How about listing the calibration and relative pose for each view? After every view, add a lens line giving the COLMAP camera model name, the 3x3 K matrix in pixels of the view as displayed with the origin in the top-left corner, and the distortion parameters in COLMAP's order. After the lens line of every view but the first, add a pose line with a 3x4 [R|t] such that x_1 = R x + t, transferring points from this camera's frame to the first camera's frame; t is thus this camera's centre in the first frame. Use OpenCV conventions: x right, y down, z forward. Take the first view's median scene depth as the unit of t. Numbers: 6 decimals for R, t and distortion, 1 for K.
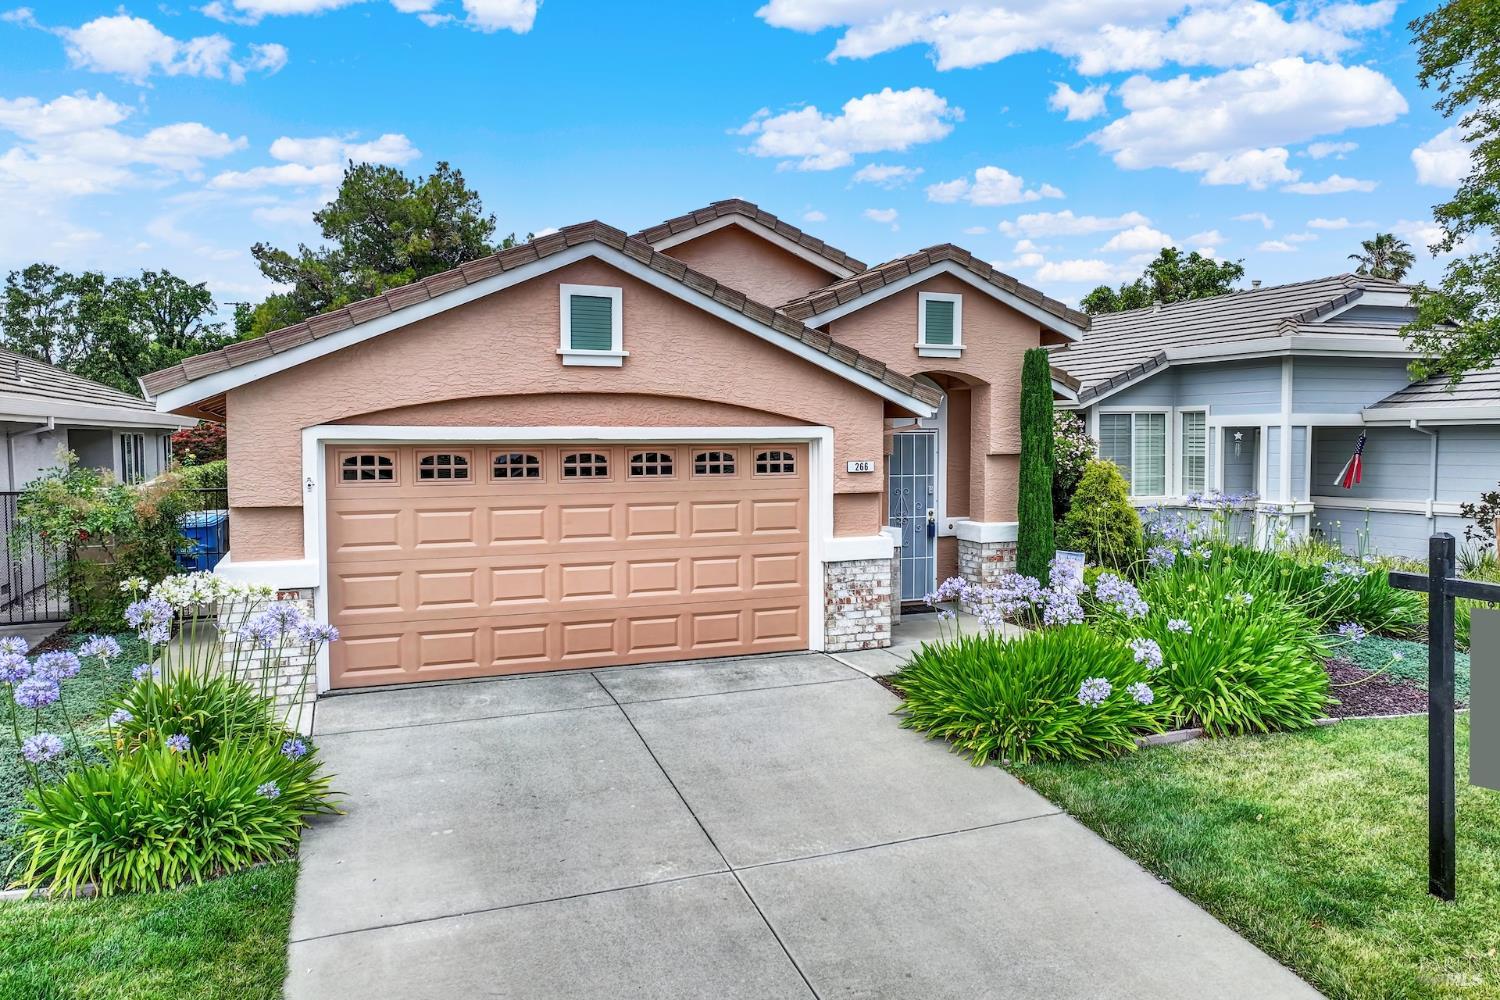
lens RADIAL K [[1041.7, 0, 746.8], [0, 1041.7, 504.4], [0, 0, 1]] dist [0.001323, 0.004247]
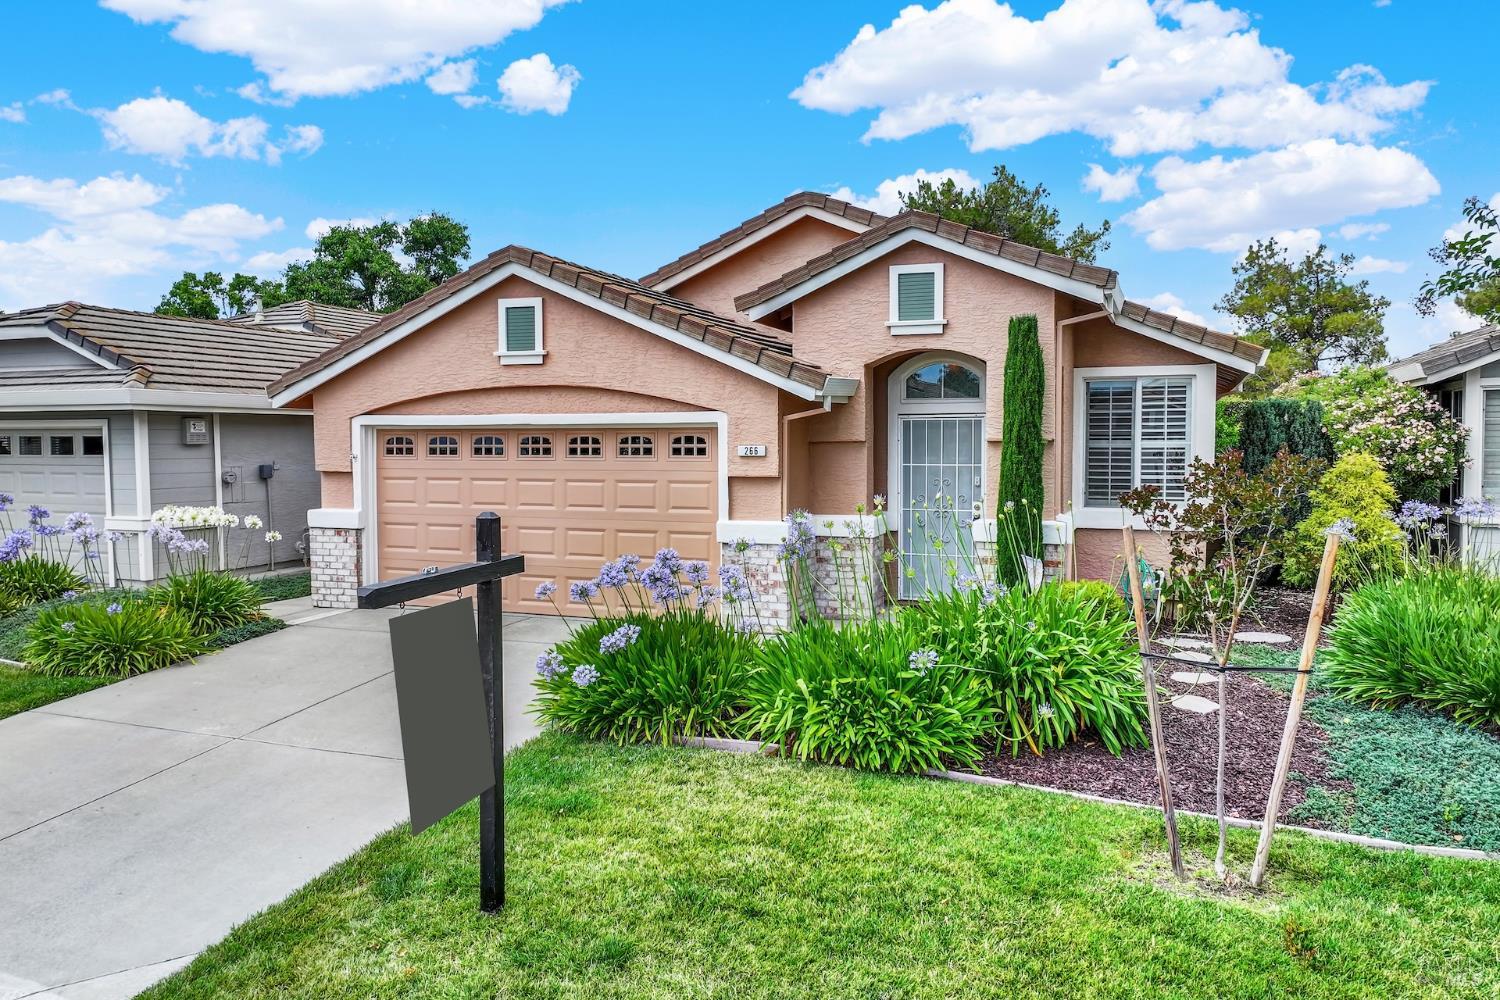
lens RADIAL K [[1041.7, 0, 753.4], [0, 1041.7, 500.2], [0, 0, 1]] dist [0.001323, 0.004247]
pose [[0.735961, 0.041991, -0.675721, 0.874803], [-0.042707, 0.998966, 0.015563, -0.004611], [0.675676, 0.017404, 0.736993, 0.286814]]
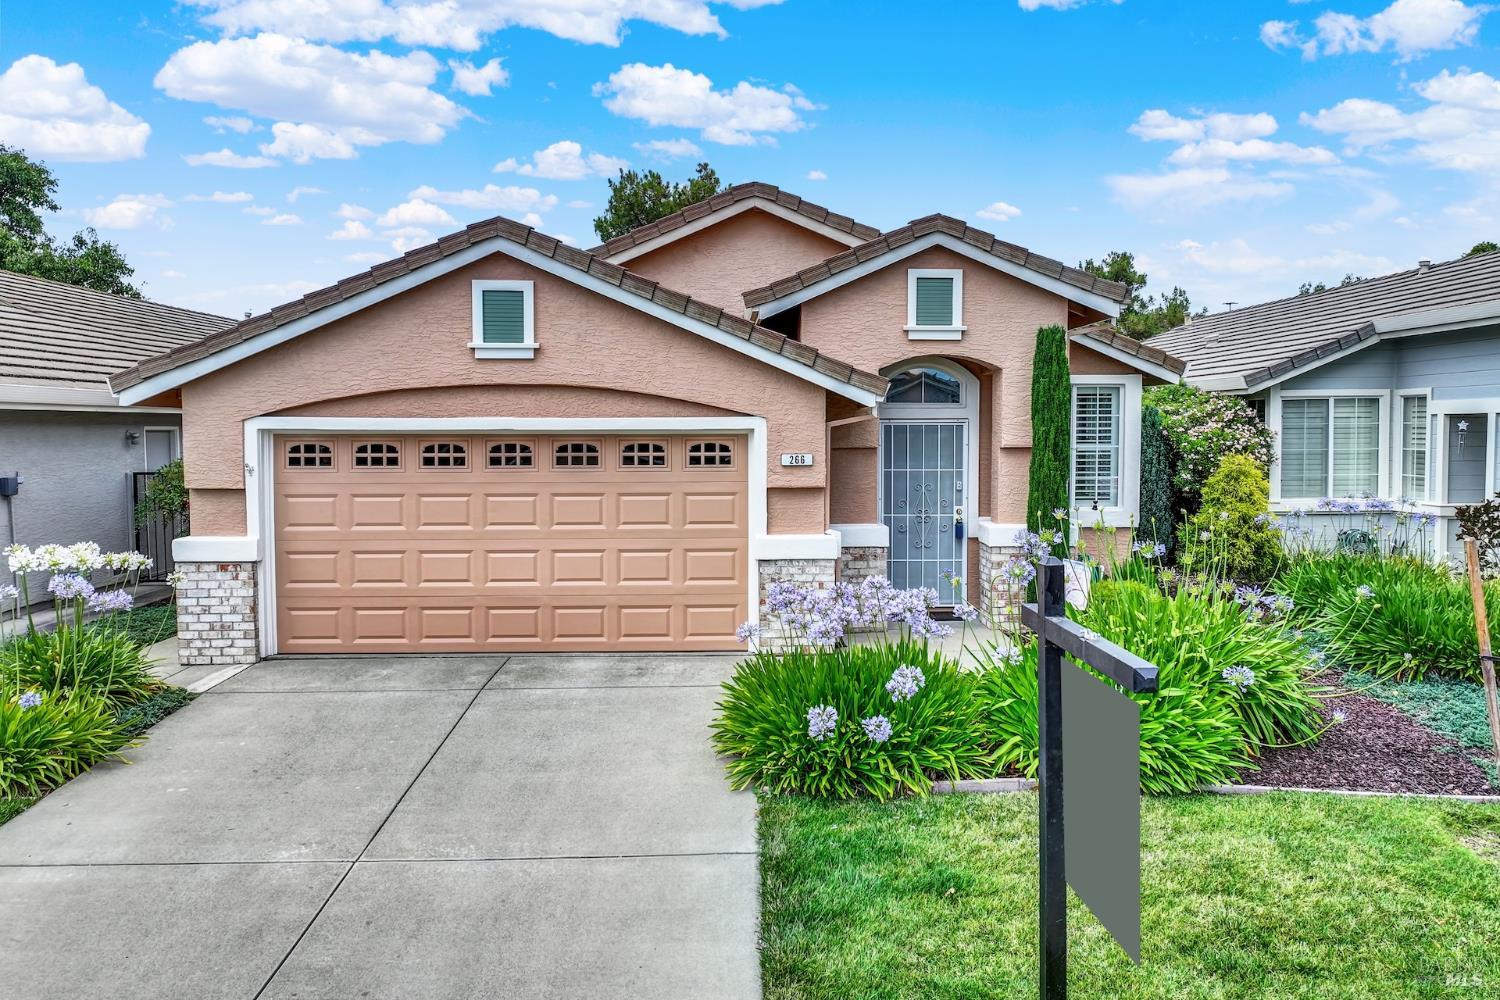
lens RADIAL K [[1041.7, 0, 748.9], [0, 1041.7, 493.1], [0, 0, 1]] dist [0.001323, 0.004247]
pose [[0.939568, 0.023469, -0.341557, 0.429366], [-0.022983, 0.999721, 0.005471, -0.011370], [0.341590, 0.002709, 0.939845, 0.117012]]
